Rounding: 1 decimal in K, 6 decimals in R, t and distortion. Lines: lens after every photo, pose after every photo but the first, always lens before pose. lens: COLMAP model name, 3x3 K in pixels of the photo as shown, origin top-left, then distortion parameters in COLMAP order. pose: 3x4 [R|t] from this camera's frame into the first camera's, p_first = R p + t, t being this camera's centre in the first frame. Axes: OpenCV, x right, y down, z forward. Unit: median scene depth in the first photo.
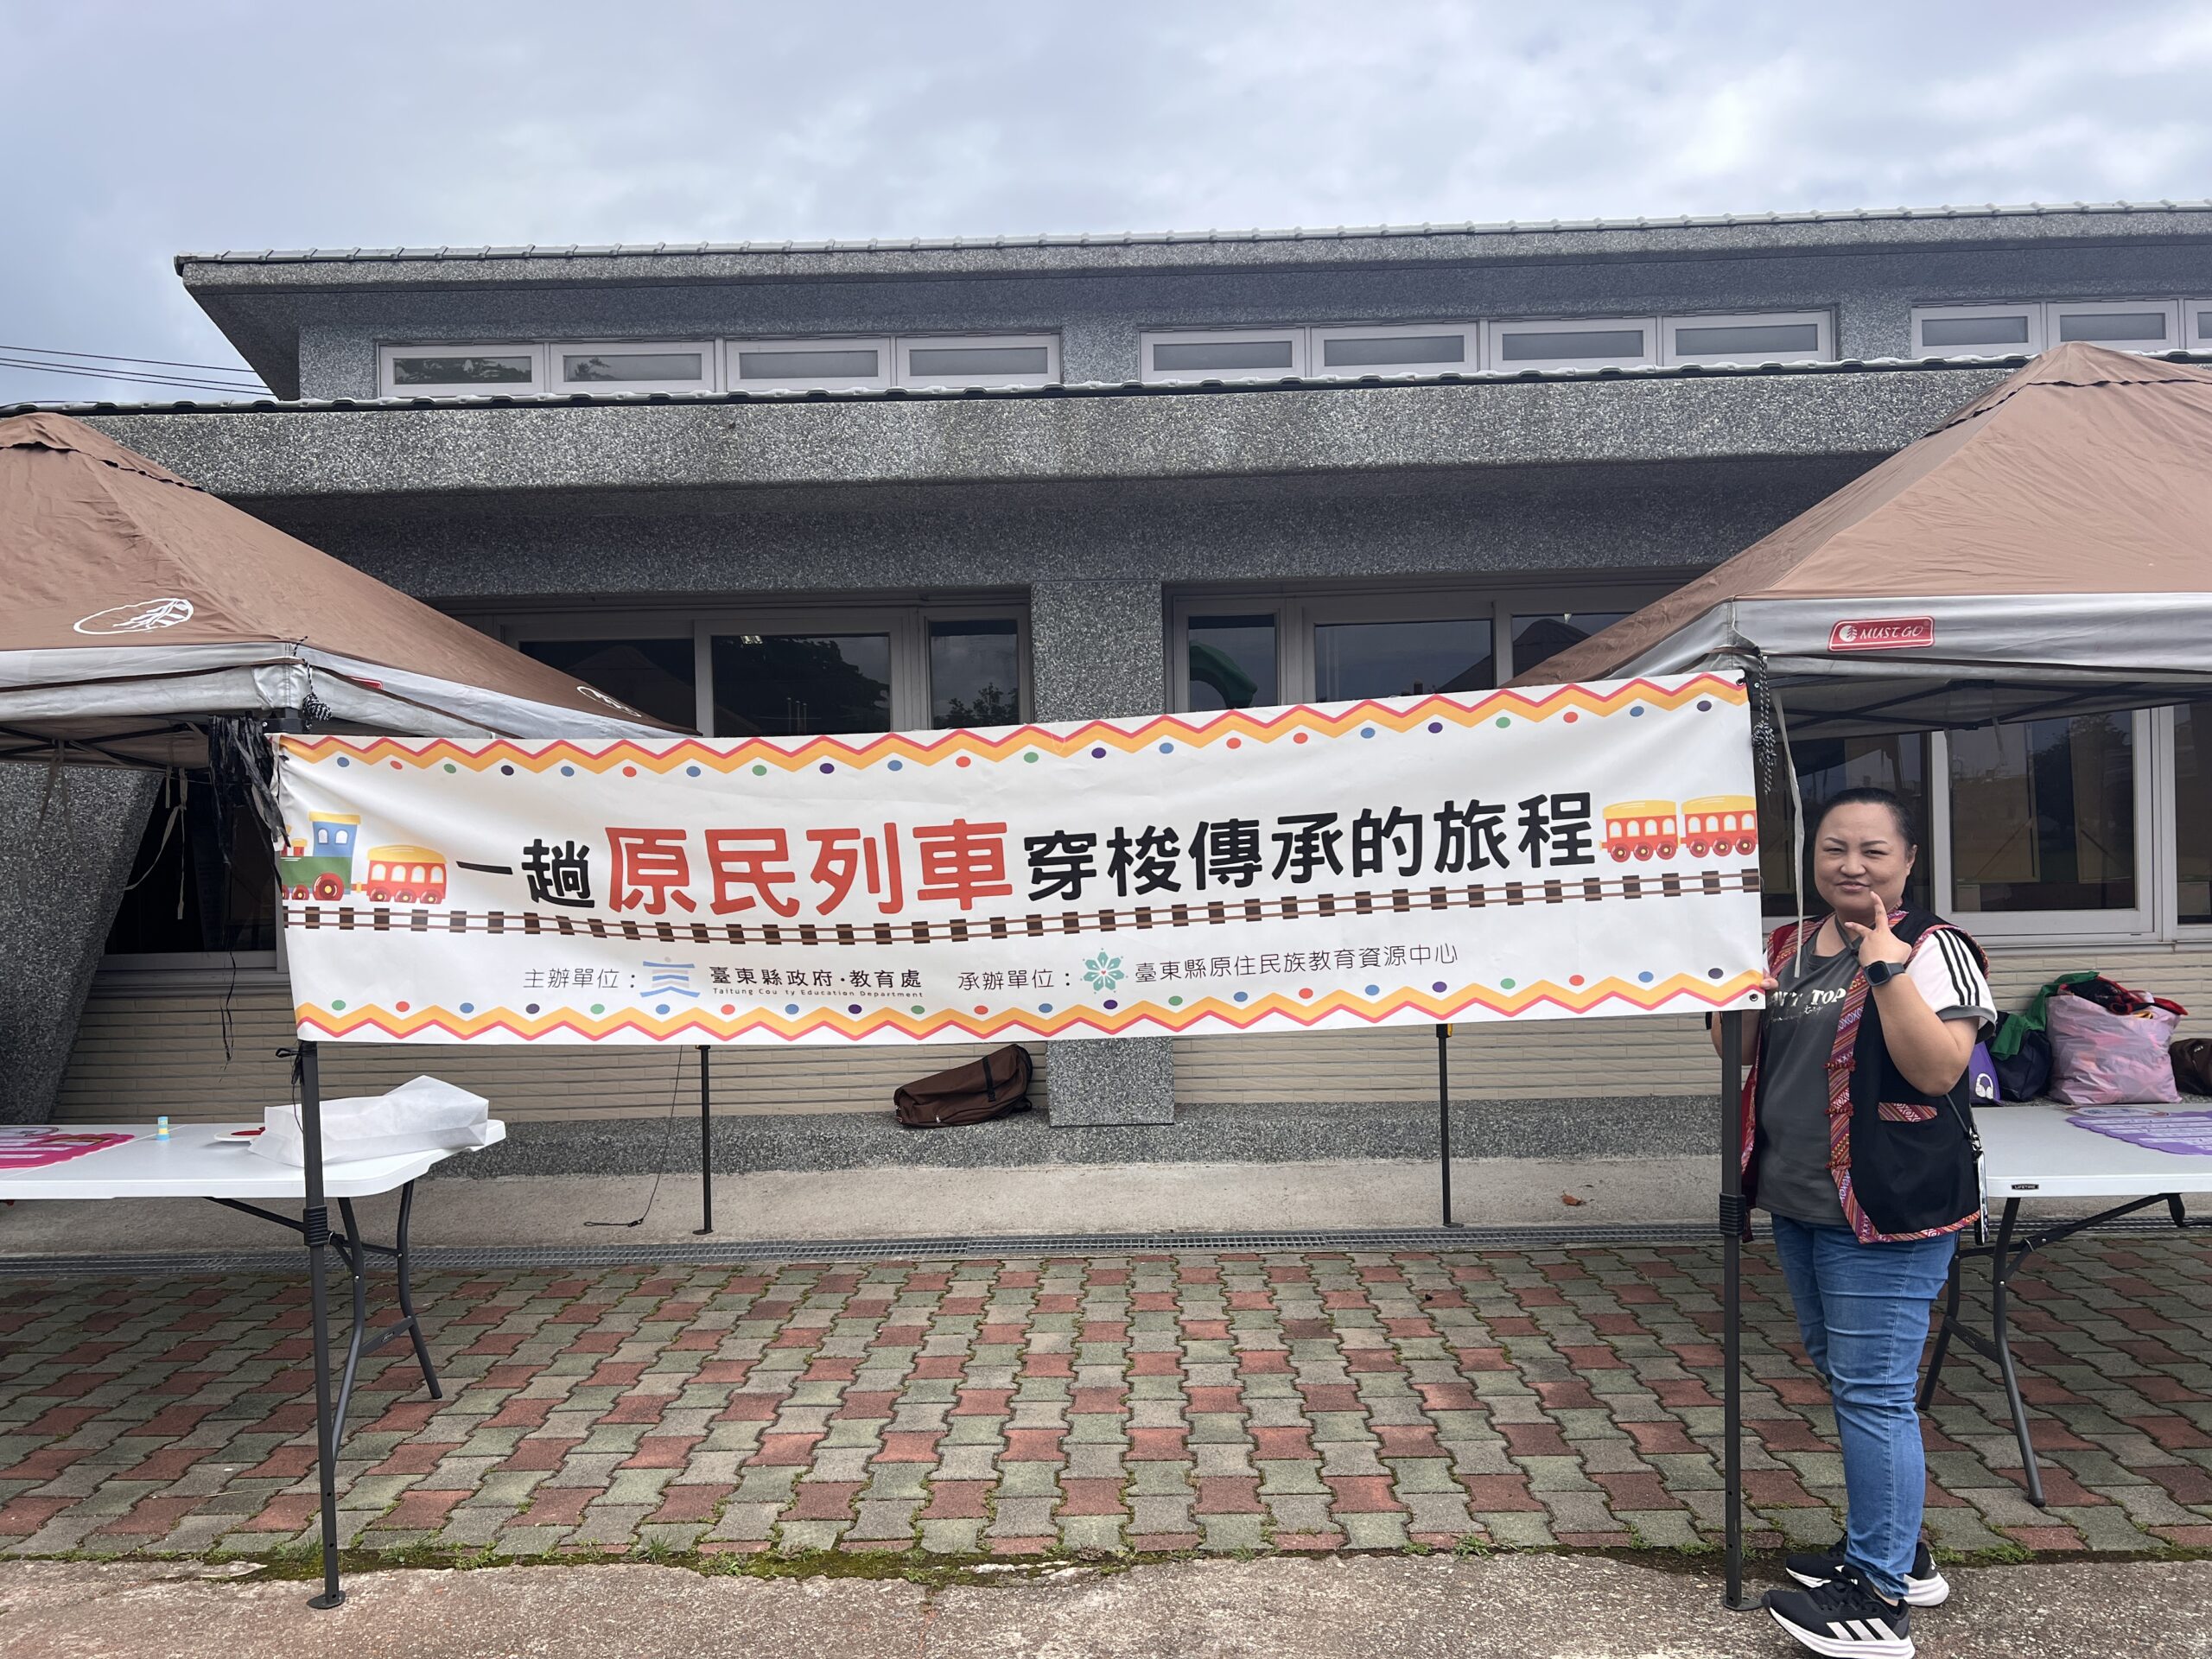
lens RADIAL K [[1660.4, 0, 1079.2], [0, 1660.4, 864.9], [0, 0, 1]] dist [0.064812, -0.069996]
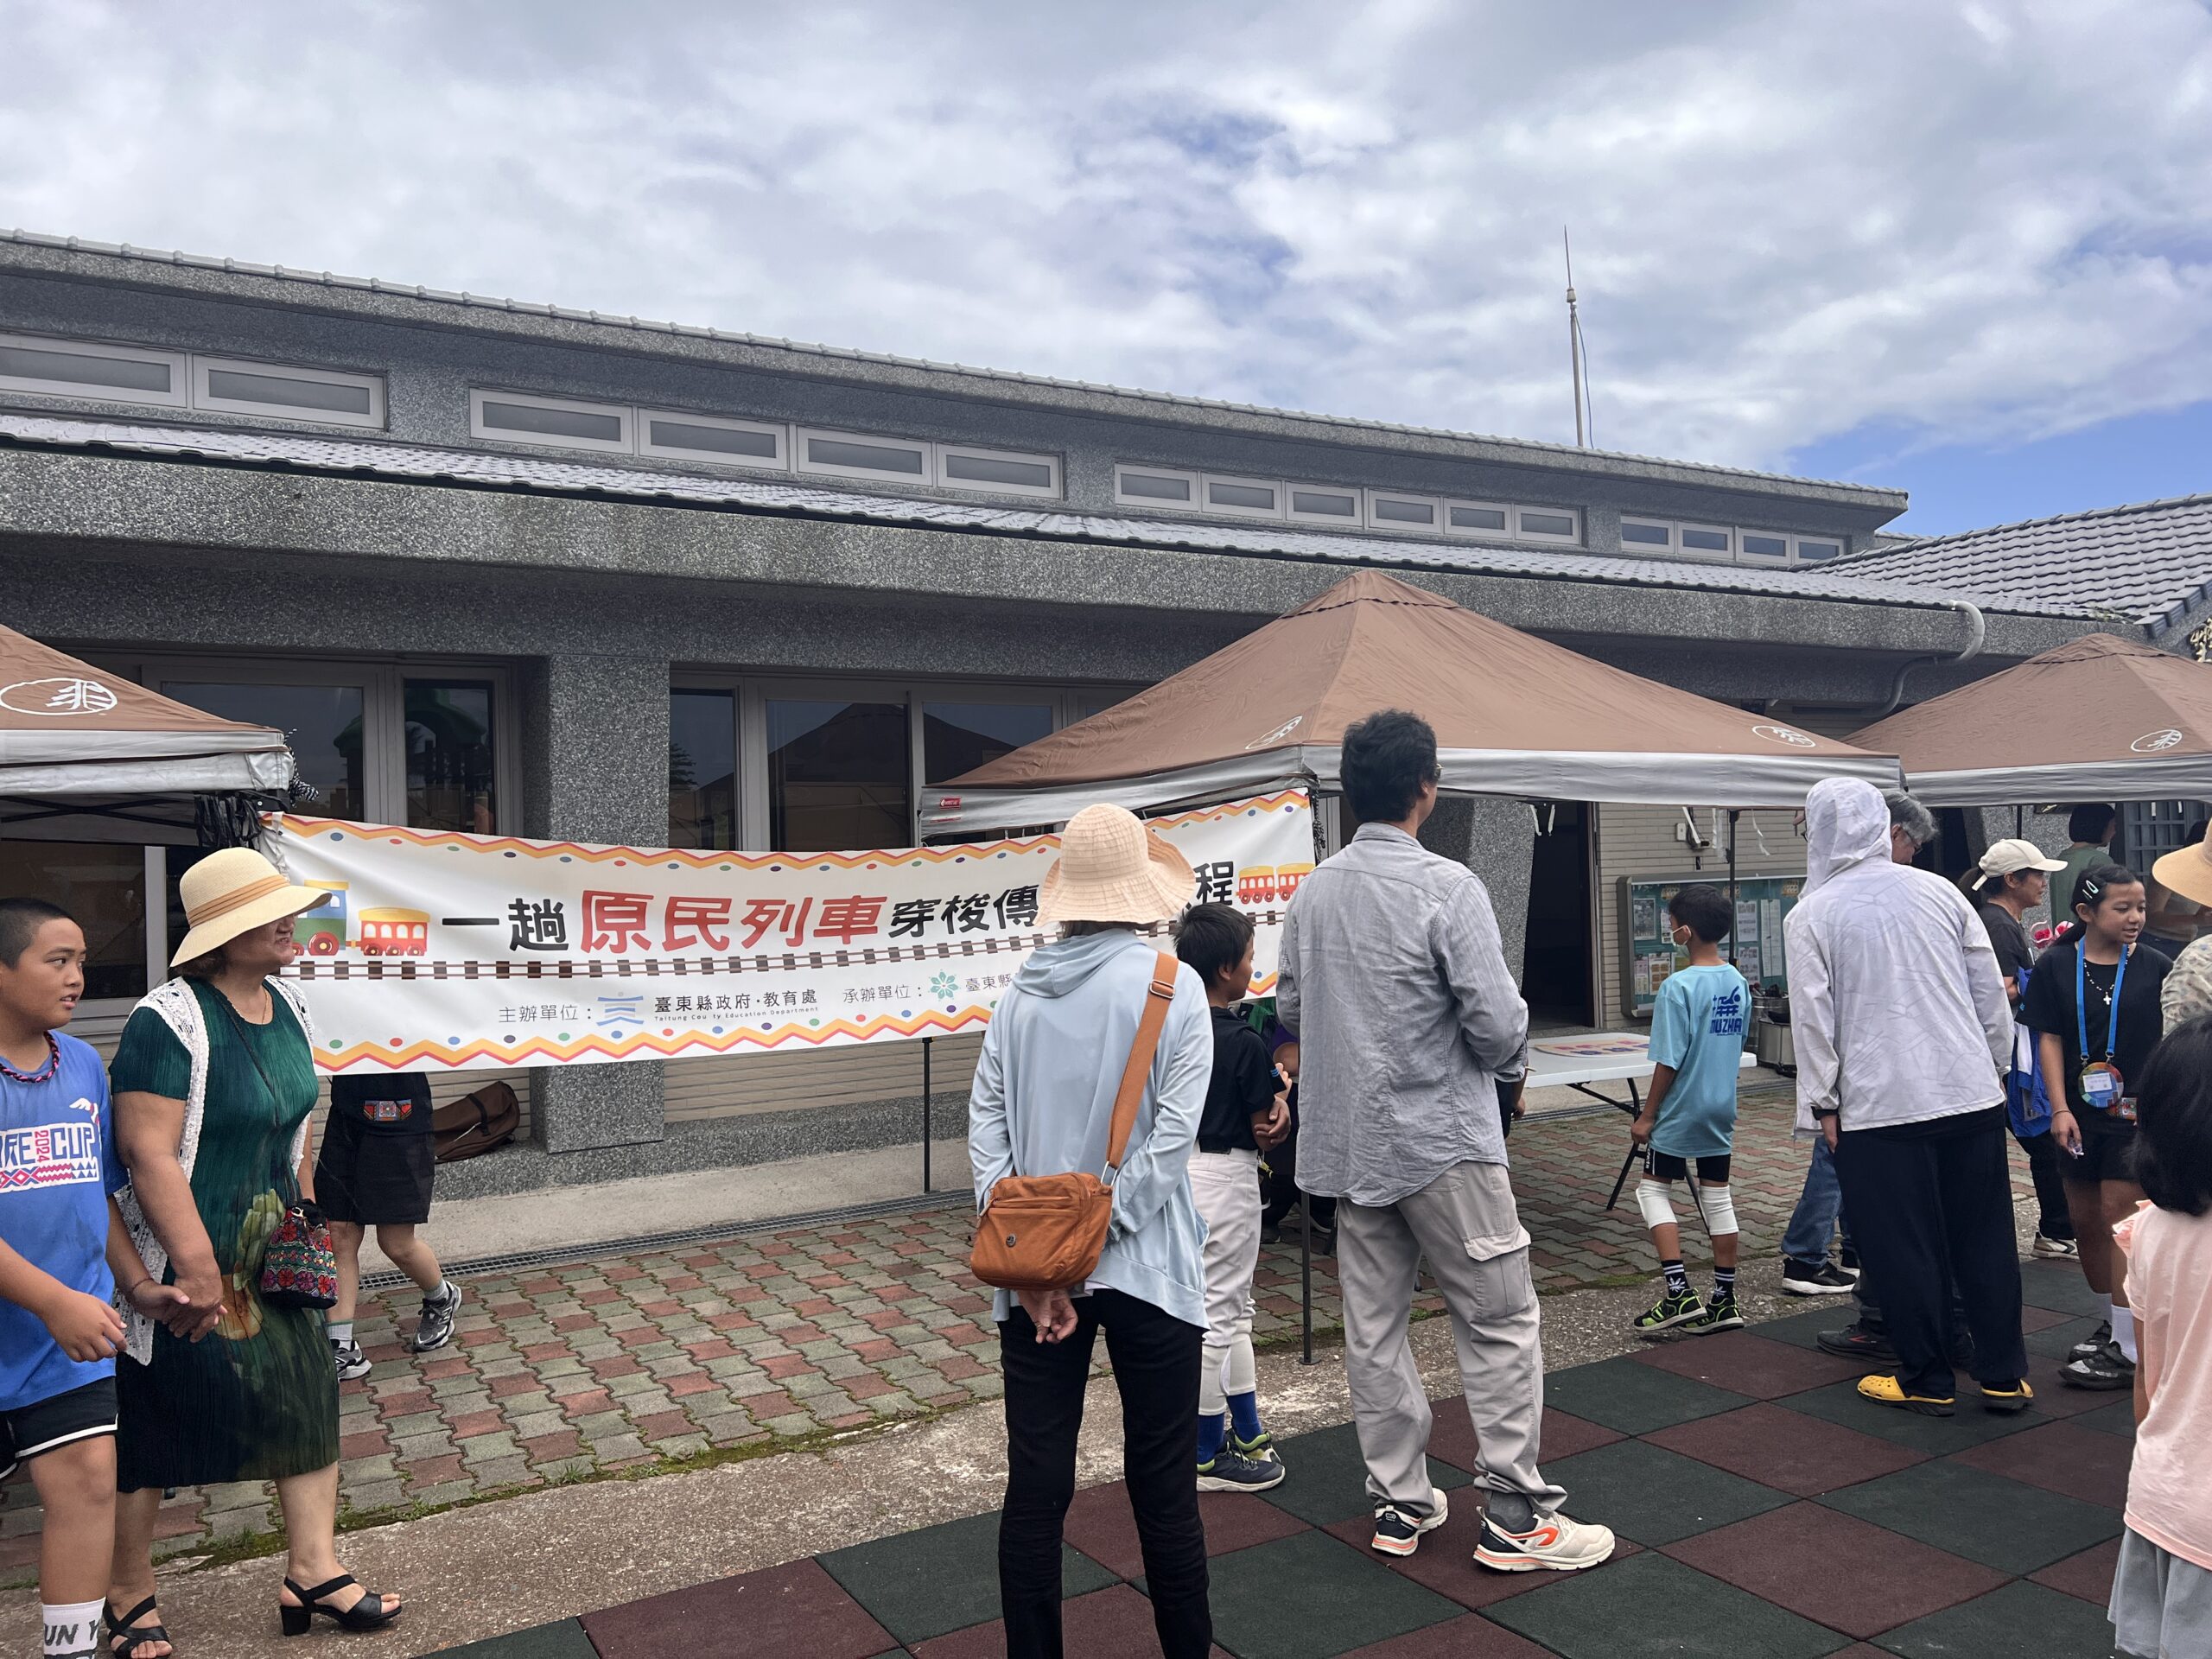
lens RADIAL K [[1660.4, 0, 1123.8], [0, 1660.4, 840.5], [0, 0, 1]] dist [0.064812, -0.069996]
pose [[0.857336, 0.005279, 0.514730, -0.305337], [0.013276, 0.999388, -0.032363, -0.006620], [-0.514586, 0.034580, 0.856741, -0.158118]]
